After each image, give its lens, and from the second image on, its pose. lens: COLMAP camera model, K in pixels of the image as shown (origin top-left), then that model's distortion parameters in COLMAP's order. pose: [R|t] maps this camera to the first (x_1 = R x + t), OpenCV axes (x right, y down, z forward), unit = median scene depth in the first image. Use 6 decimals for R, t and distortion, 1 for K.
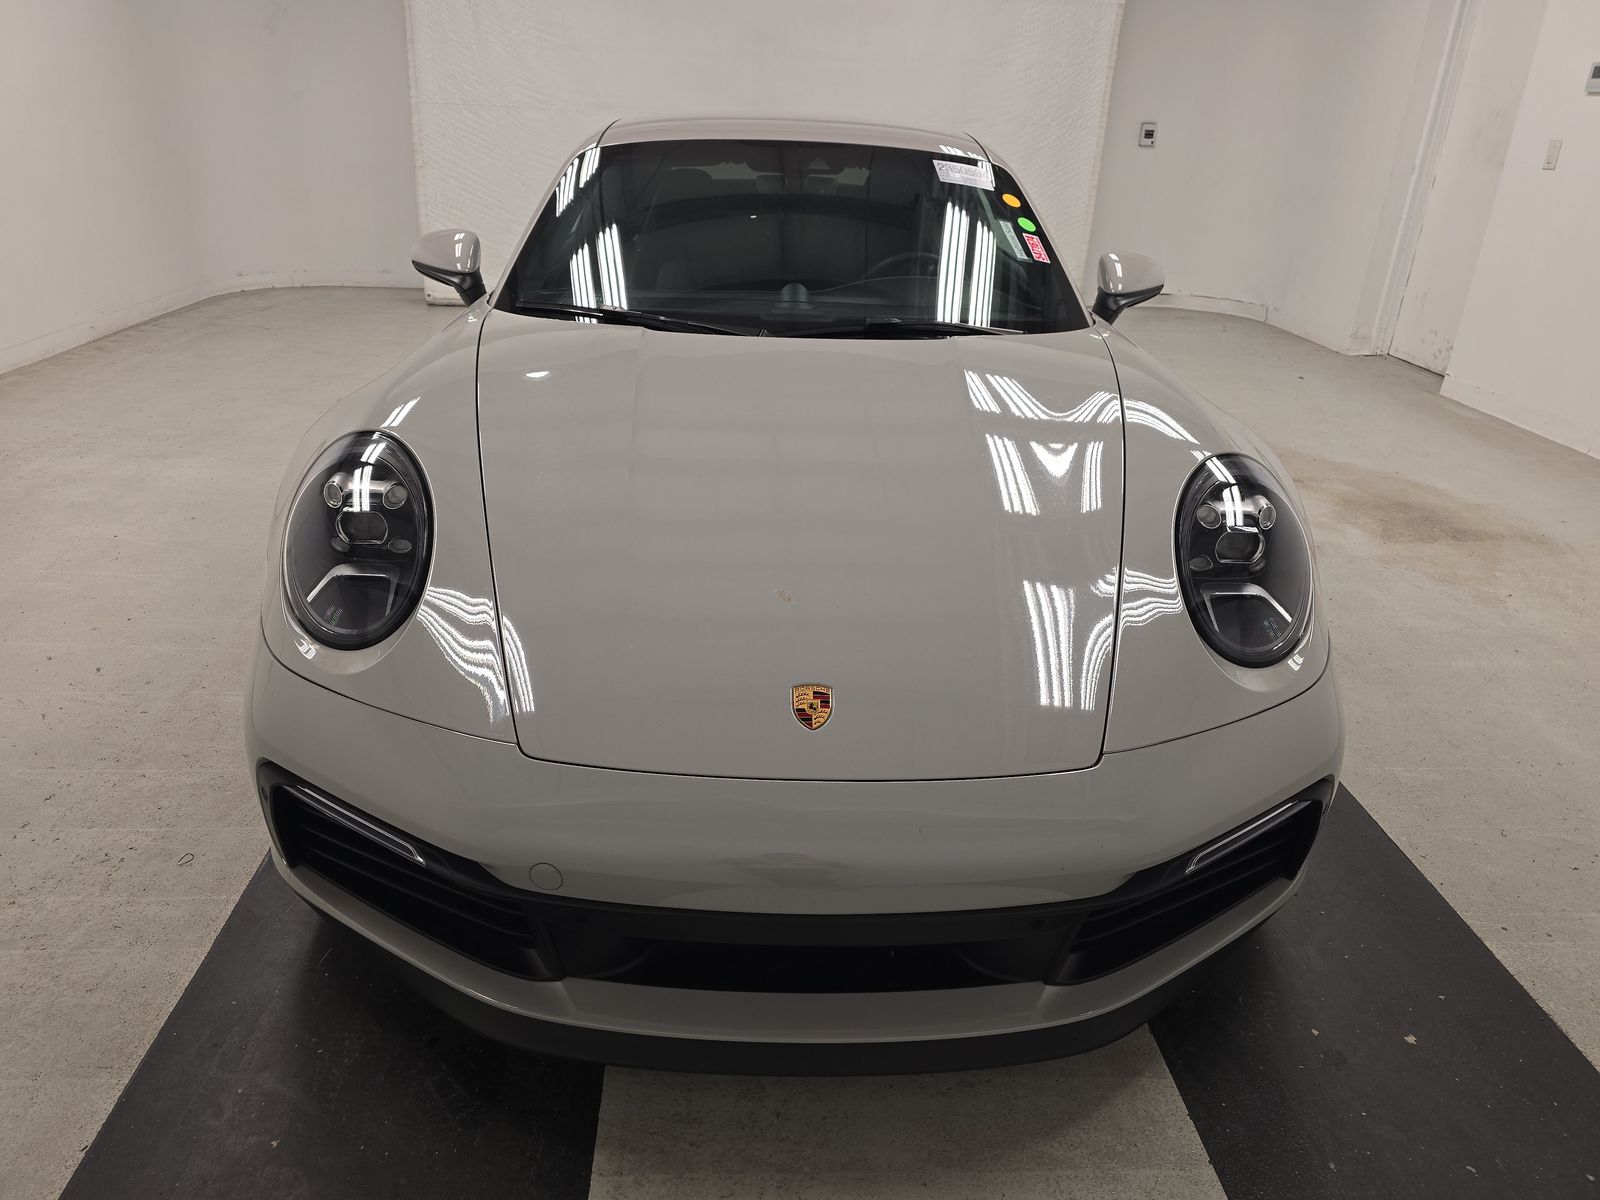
lens RADIAL K [[1072.6, 0, 800.0], [0, 1072.6, 600.0], [0, 0, 1]] dist [0.004430, 0.000289]
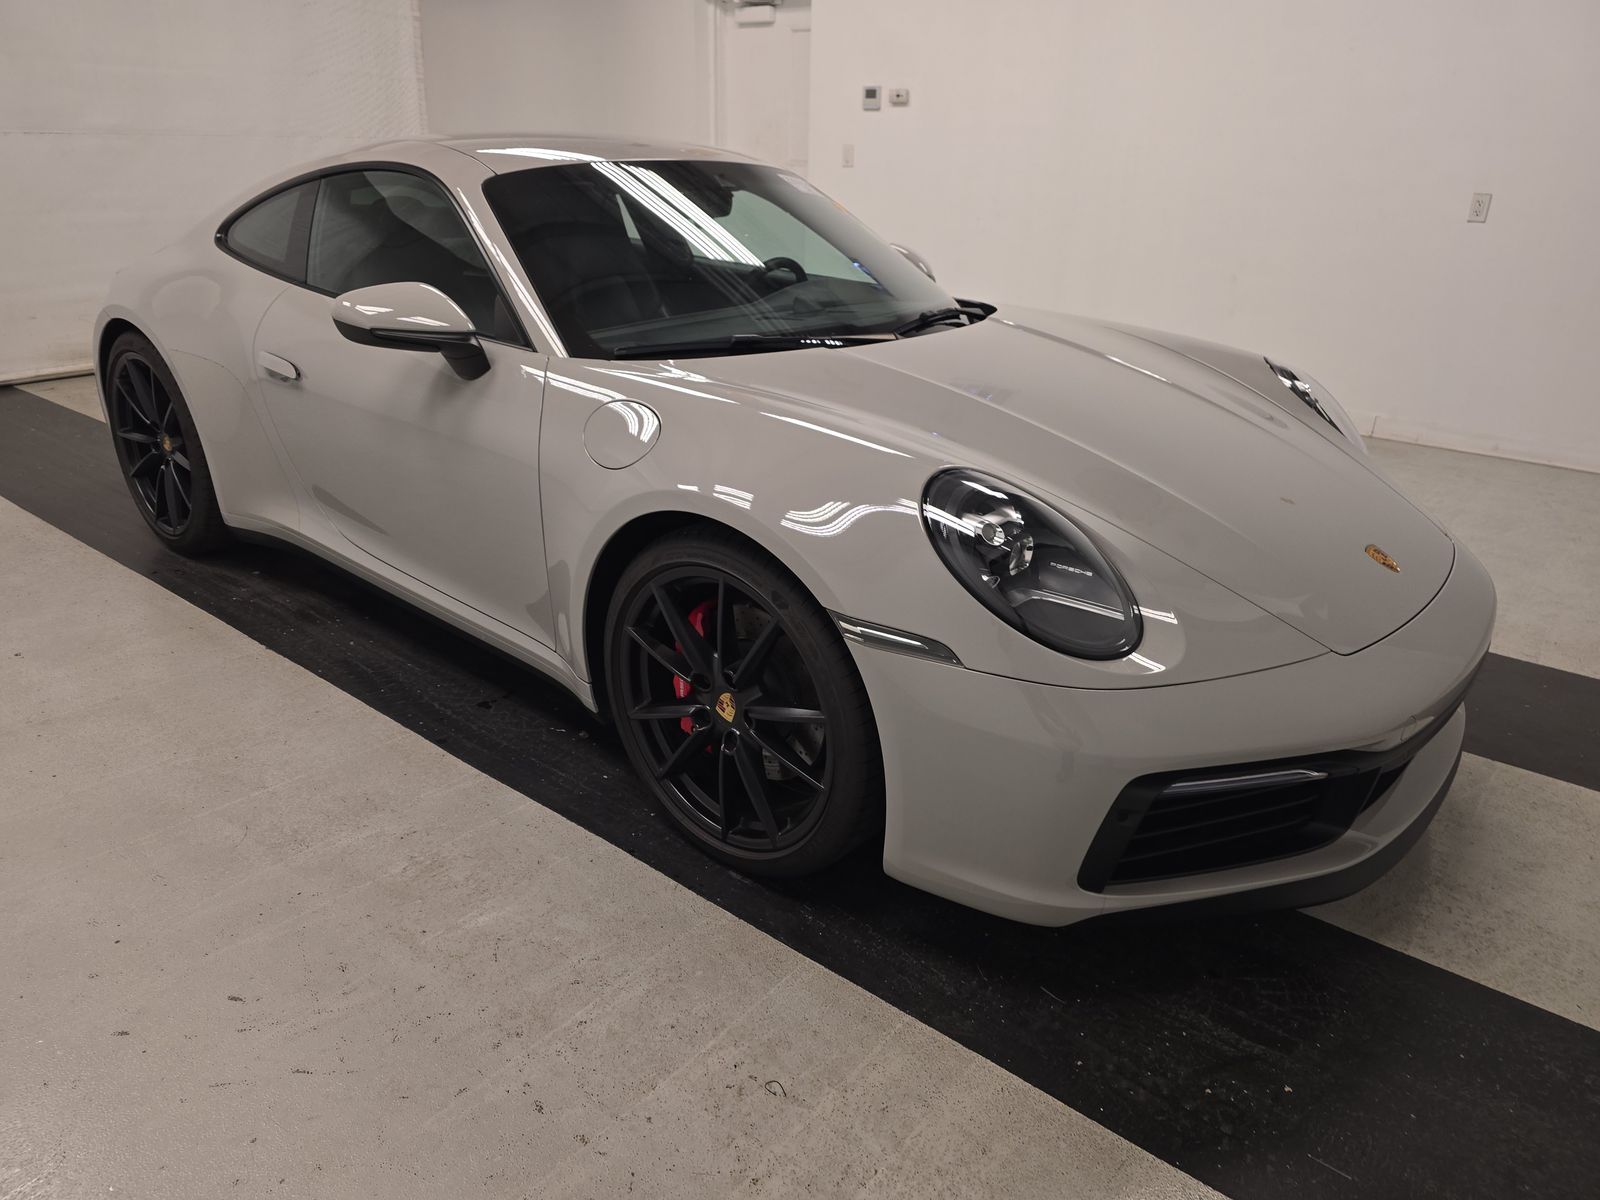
lens RADIAL K [[1072.6, 0, 800.0], [0, 1072.6, 600.0], [0, 0, 1]] dist [0.004430, 0.000289]
pose [[0.679539, -0.304264, 0.667571, -0.414221], [0.308399, 0.944111, 0.116377, -0.070361], [-0.665670, 0.126796, 0.735395, 0.138940]]
